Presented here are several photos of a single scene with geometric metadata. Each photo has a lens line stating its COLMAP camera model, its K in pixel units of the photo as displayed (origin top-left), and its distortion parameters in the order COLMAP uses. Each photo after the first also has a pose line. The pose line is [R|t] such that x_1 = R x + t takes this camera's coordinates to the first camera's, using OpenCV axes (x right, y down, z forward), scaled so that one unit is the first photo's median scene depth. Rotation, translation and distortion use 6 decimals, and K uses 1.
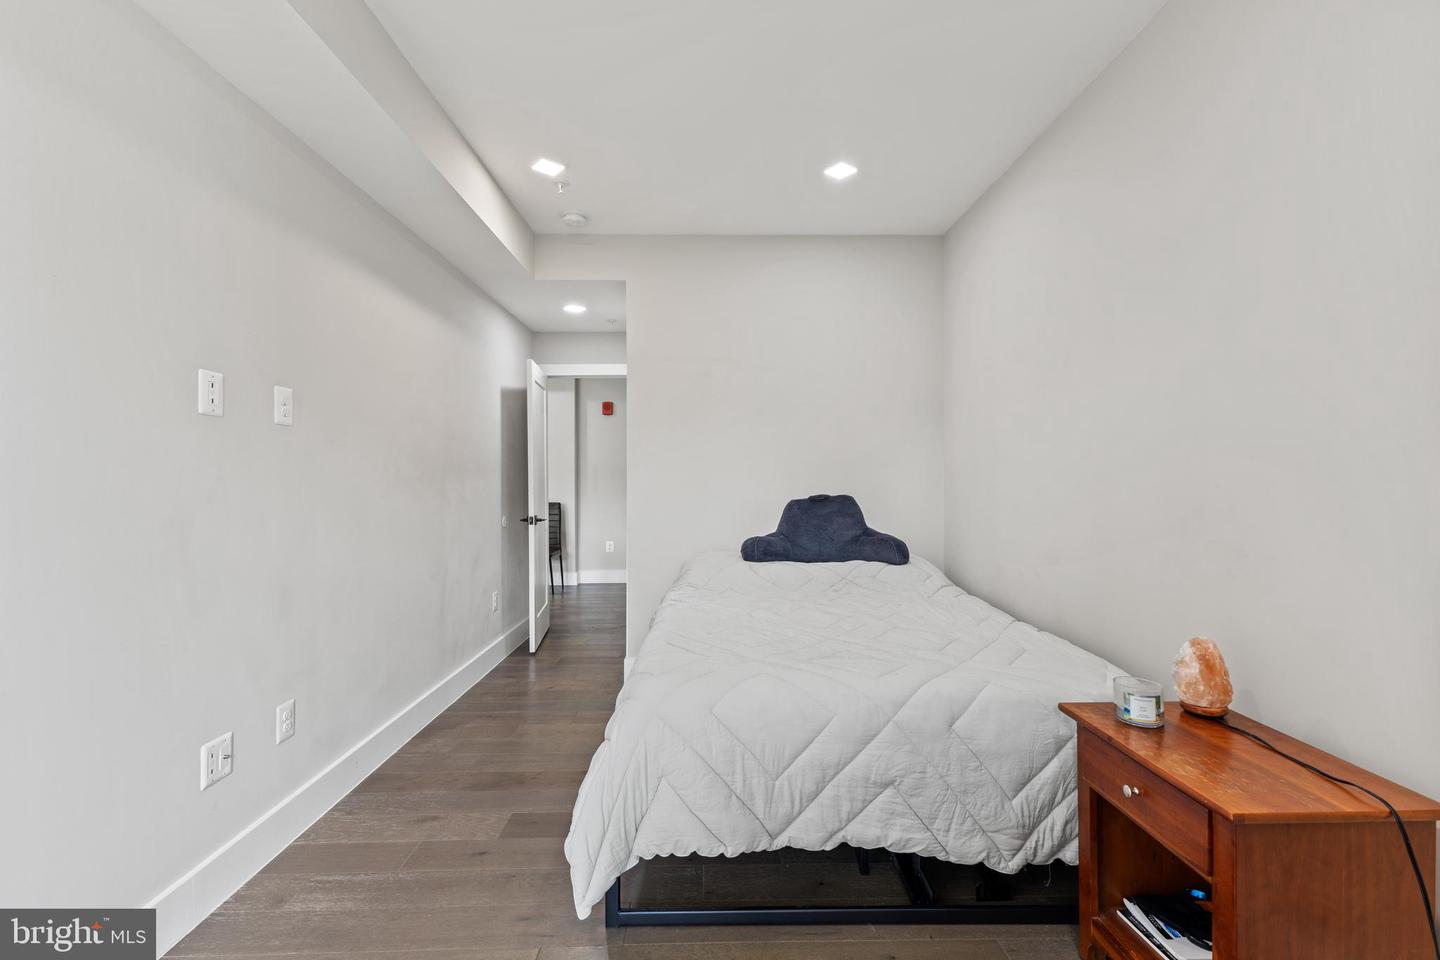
lens RADIAL K [[628.0, 0, 720.0], [0, 628.0, 480.0], [0, 0, 1]] dist [0.006099, 0.000198]
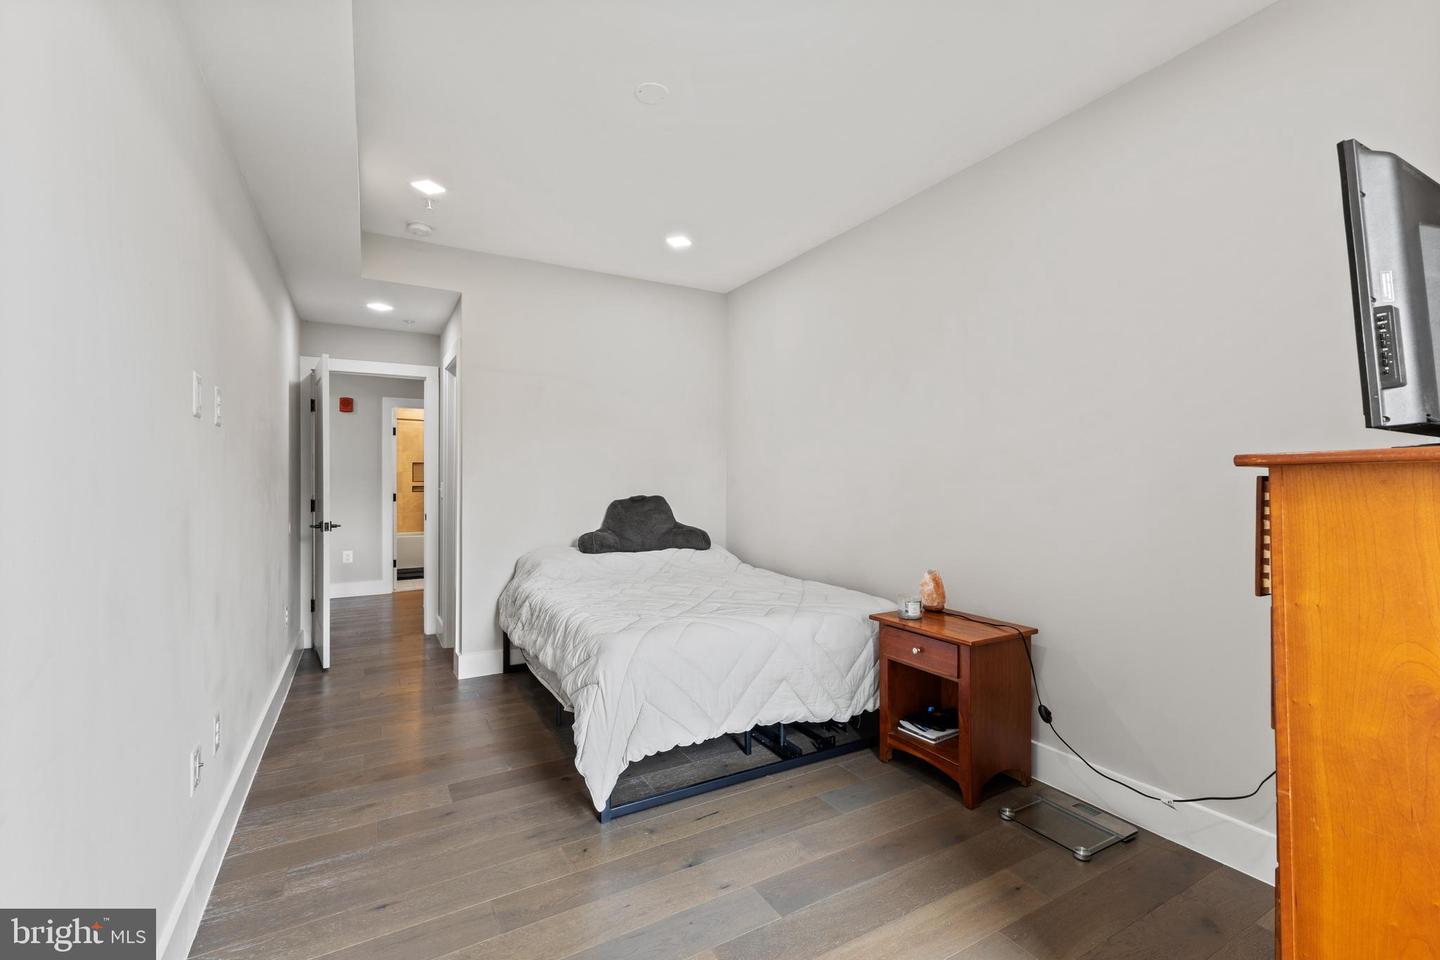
lens RADIAL K [[645.5, 0, 720.0], [0, 645.5, 480.0], [0, 0, 1]] dist [0.002415, -0.000288]
pose [[0.871407, 0.002489, 0.490554, -0.622577], [0.000087, 0.999986, -0.005227, 0.000187], [-0.490560, 0.004598, 0.871395, -0.298246]]
